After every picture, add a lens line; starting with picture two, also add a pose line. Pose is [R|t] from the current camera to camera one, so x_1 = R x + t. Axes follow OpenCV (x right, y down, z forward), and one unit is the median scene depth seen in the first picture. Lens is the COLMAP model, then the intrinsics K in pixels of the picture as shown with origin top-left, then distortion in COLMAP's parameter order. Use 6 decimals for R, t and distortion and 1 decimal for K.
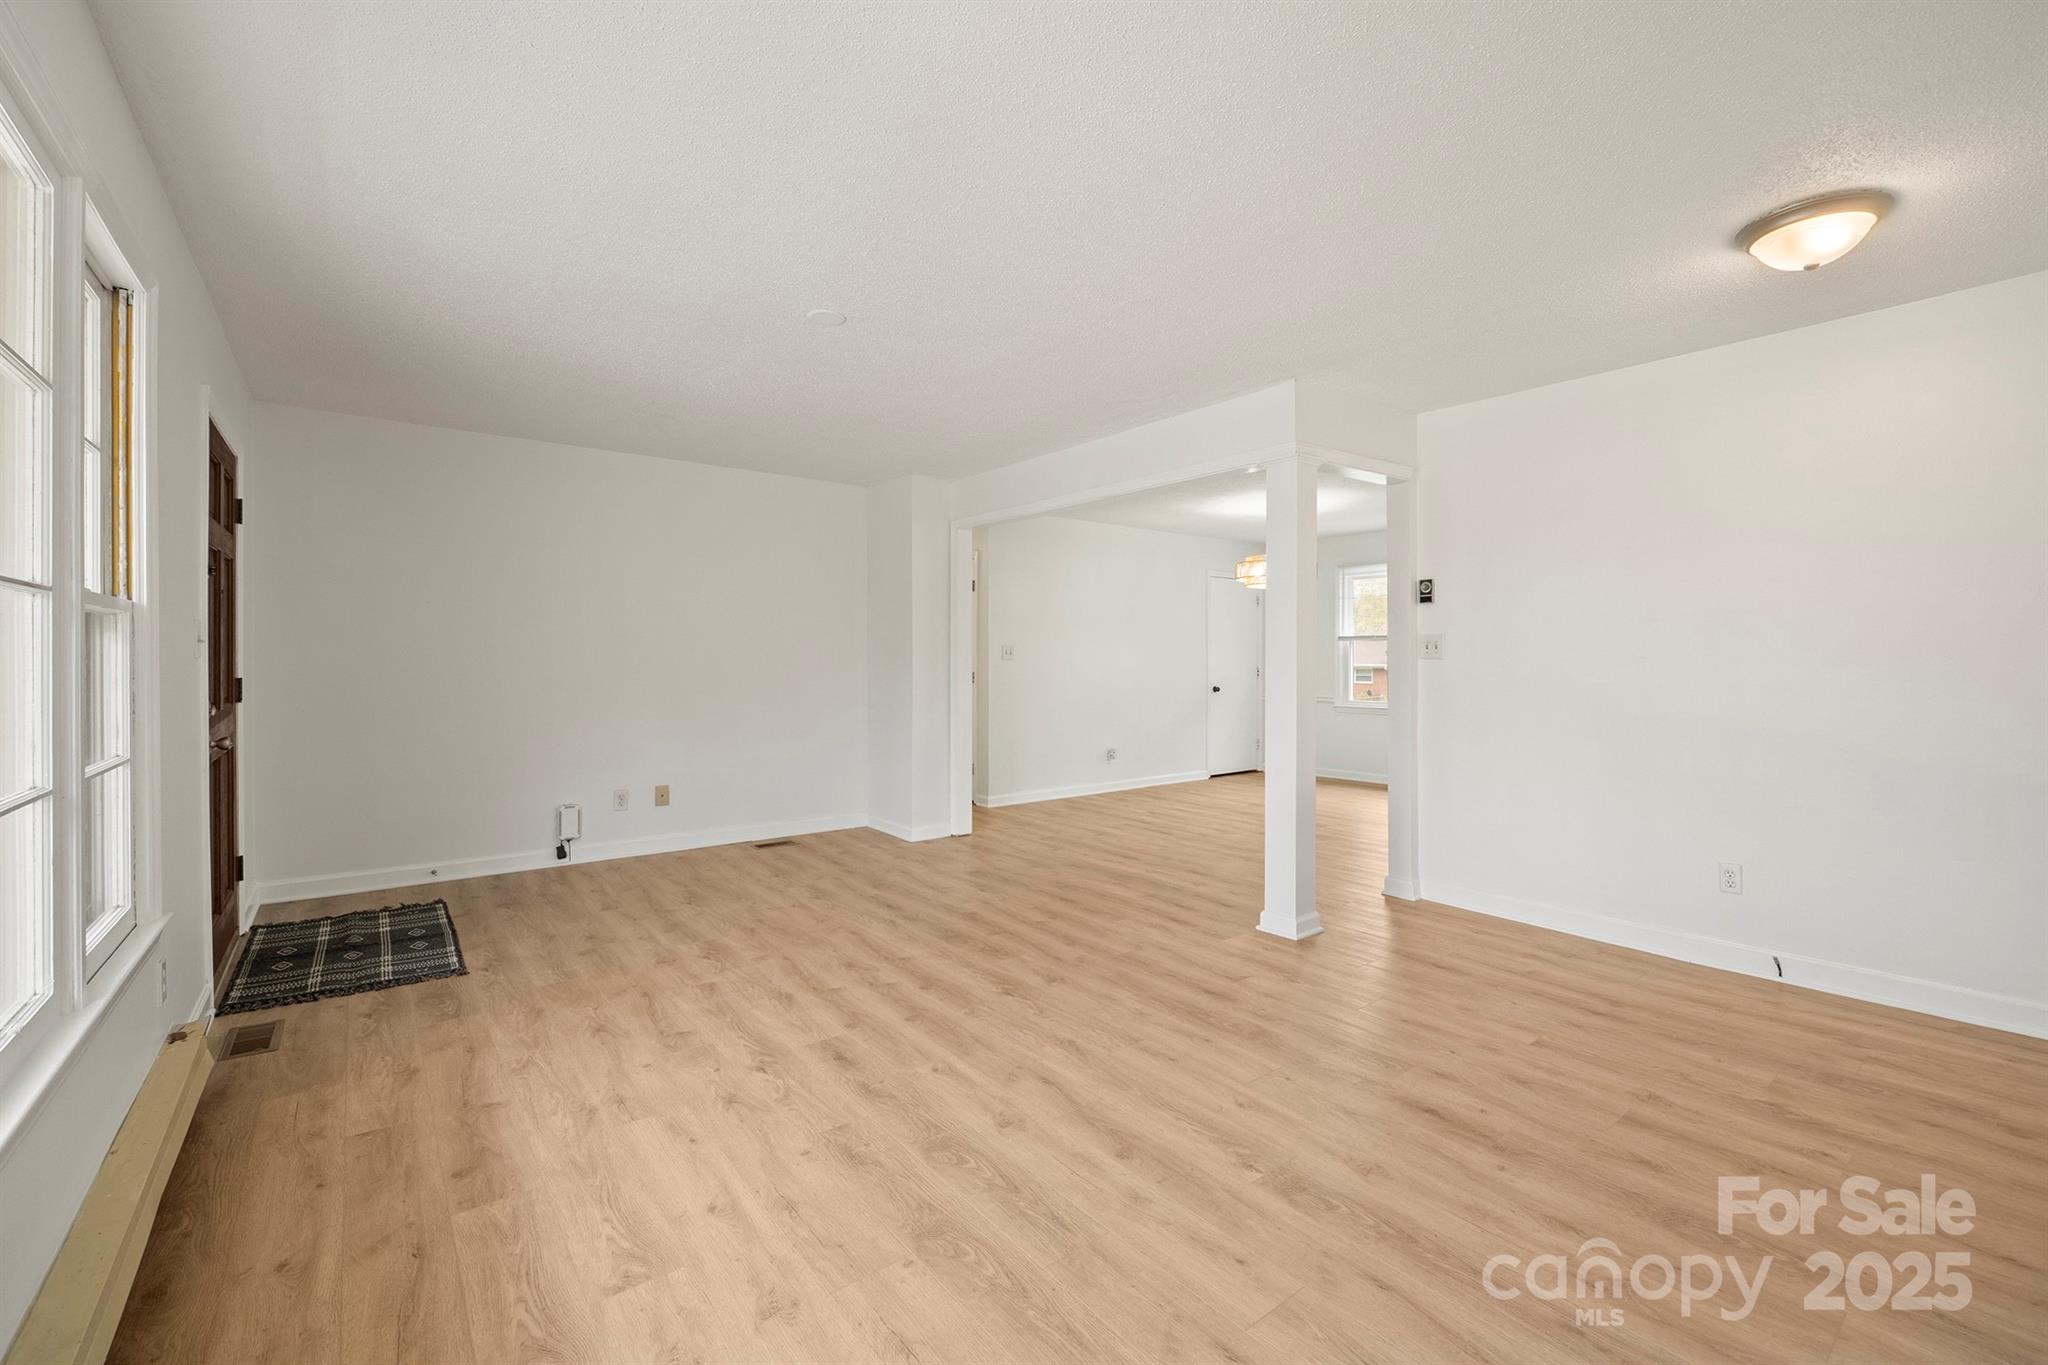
lens RADIAL K [[855.7, 0, 1023.5], [0, 855.7, 672.8], [0, 0, 1]] dist [-0.004029, -0.001144]
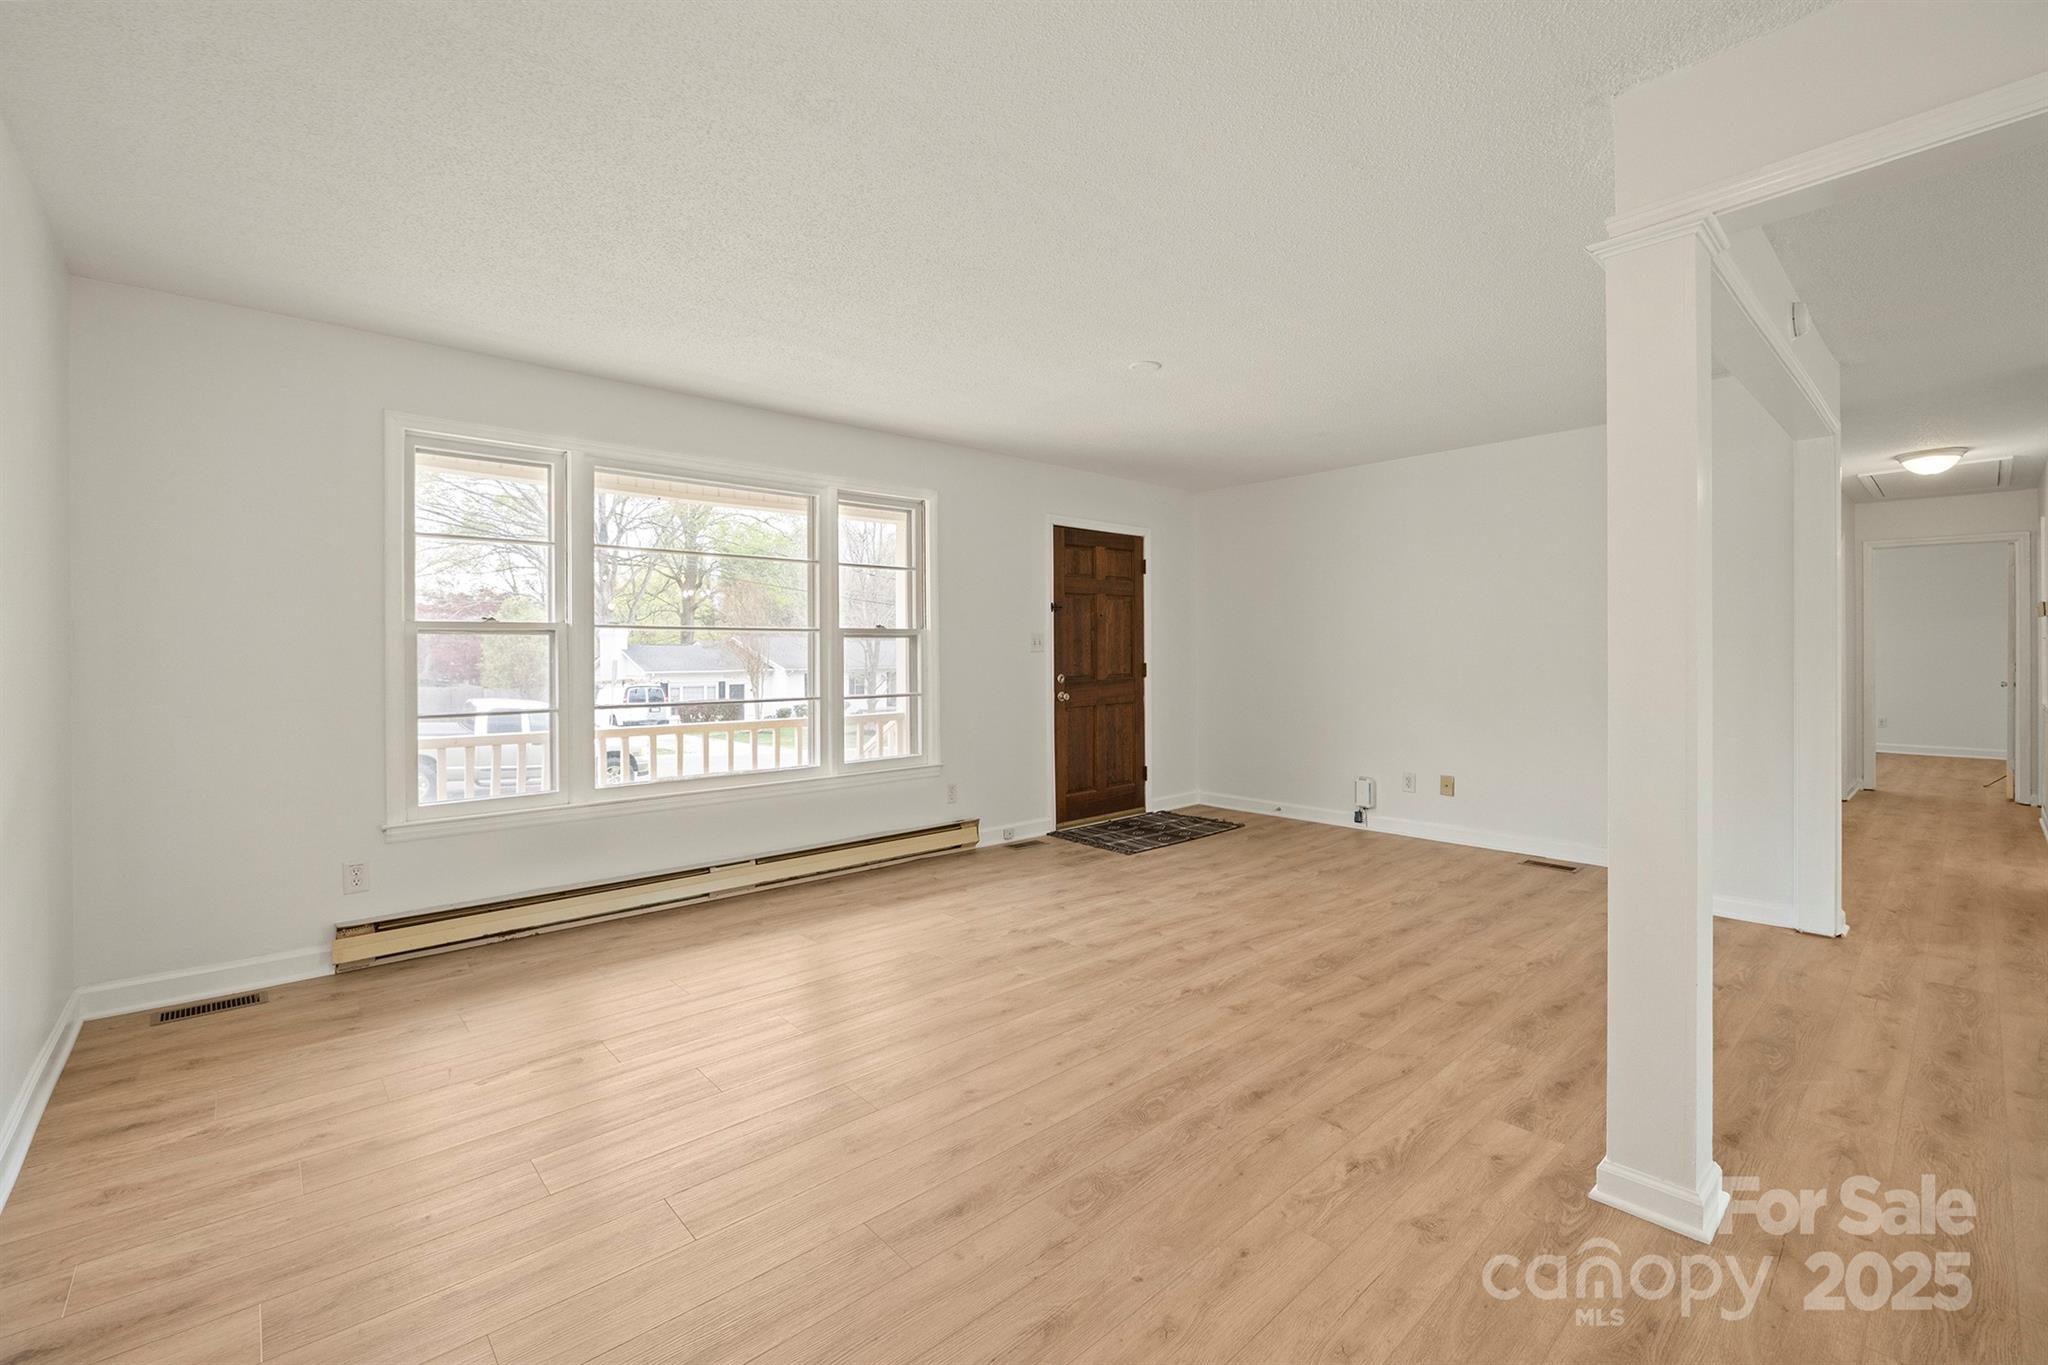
lens RADIAL K [[864.7, 0, 1025.3], [0, 864.7, 659.8], [0, 0, 1]] dist [-0.010770, -0.000478]
pose [[0.070078, 0.006574, -0.997520, 1.045392], [-0.010899, 0.999924, 0.005824, -0.010549], [0.997482, 0.010464, 0.070144, 0.809983]]
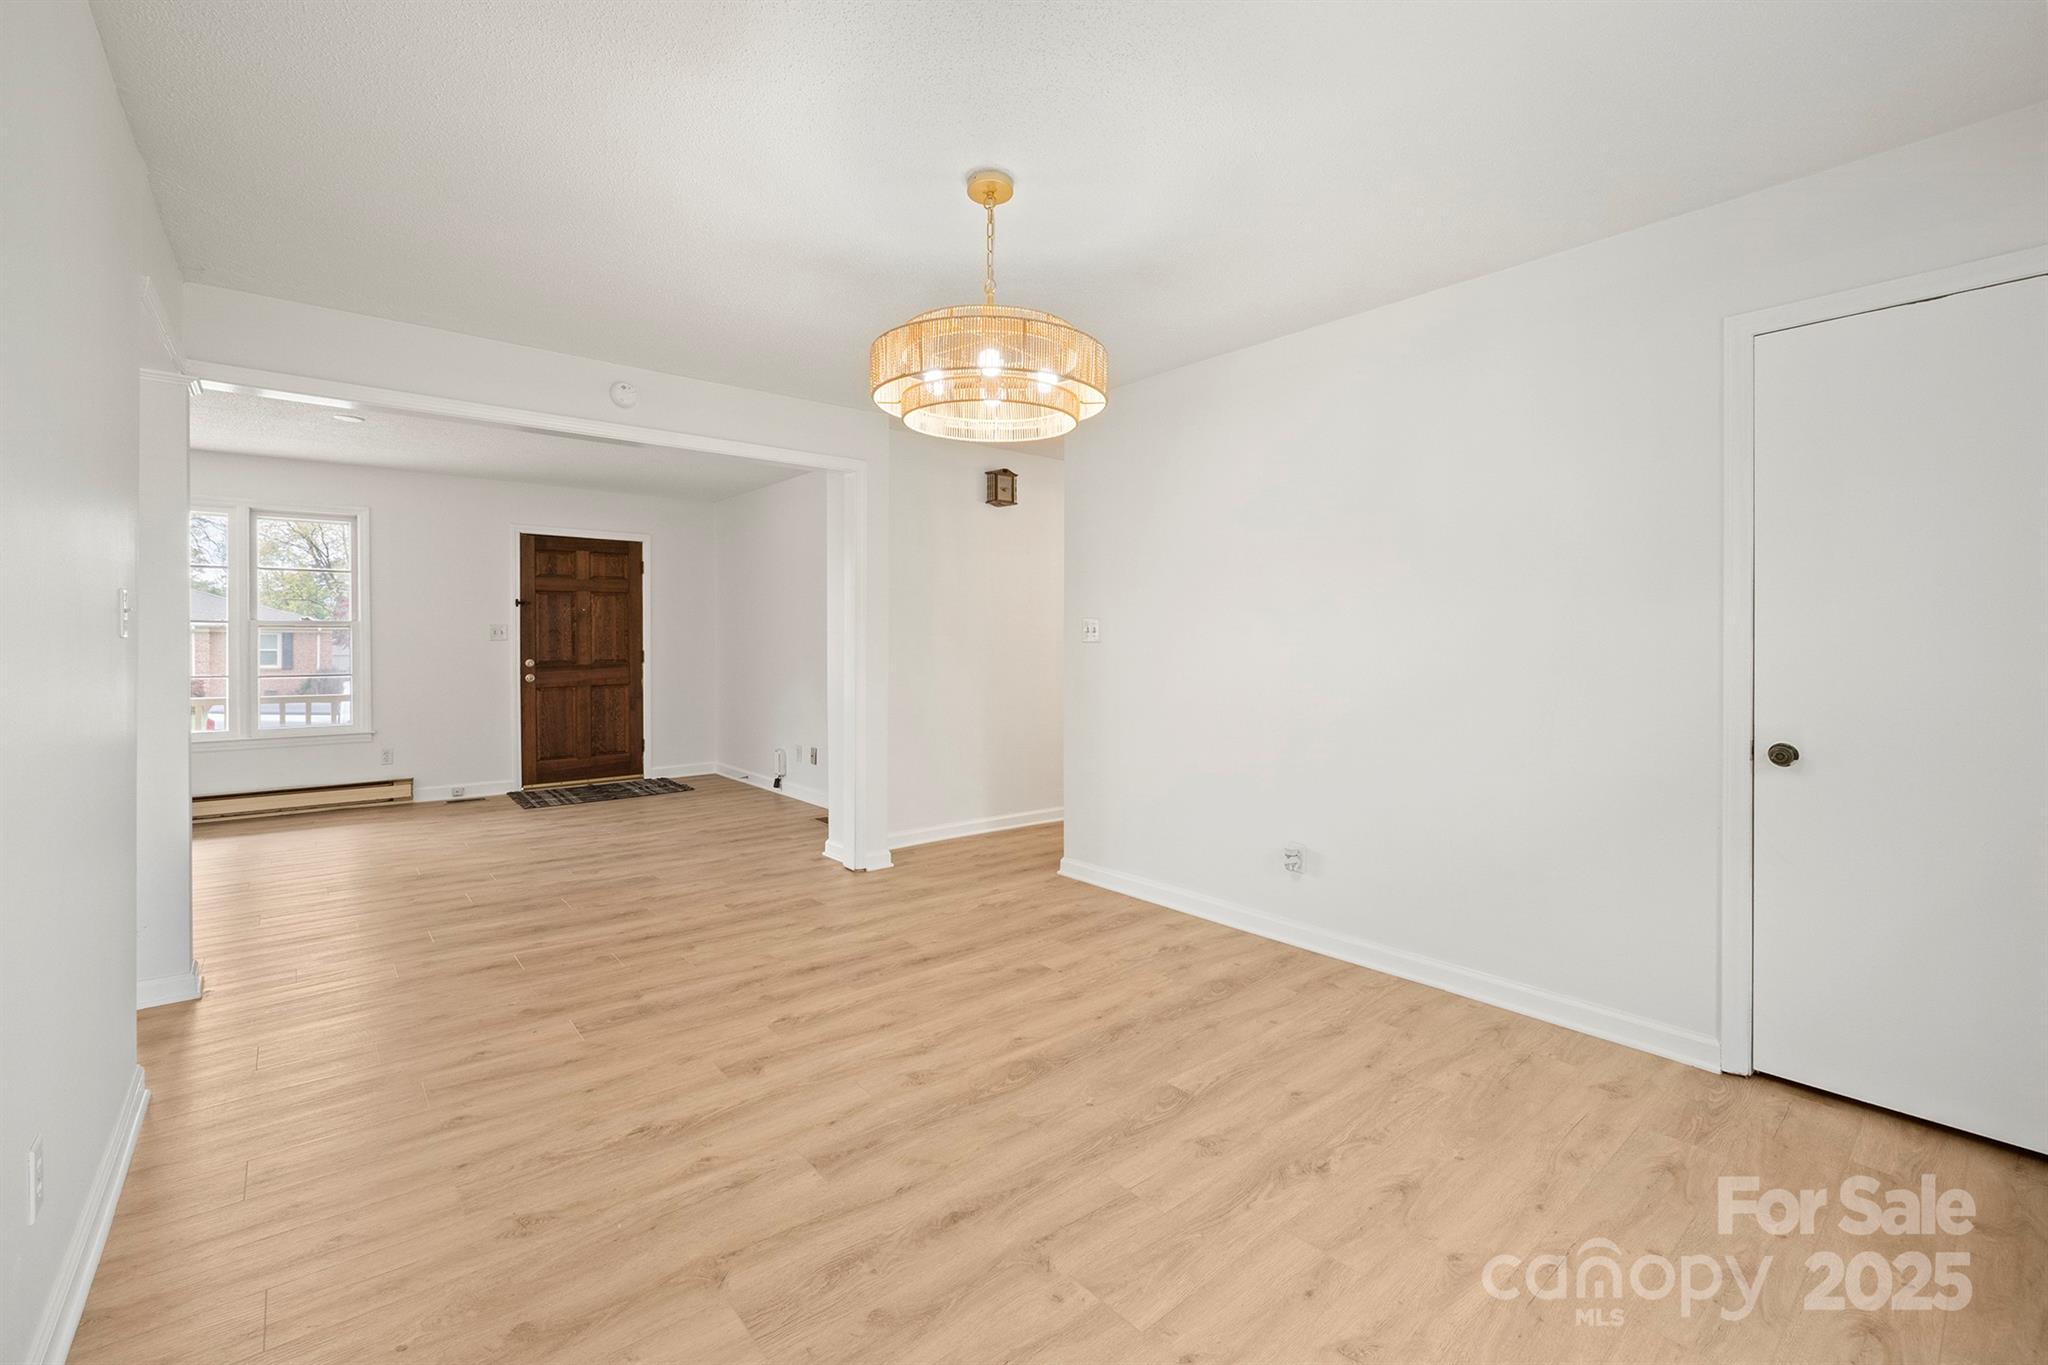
lens RADIAL K [[864.7, 0, 1025.3], [0, 864.7, 659.8], [0, 0, 1]] dist [-0.010770, -0.000478]
pose [[0.039197, 0.020049, -0.999030, 1.483707], [-0.017023, 0.999667, 0.019393, -0.035240], [0.999086, 0.016246, 0.039525, 2.340891]]
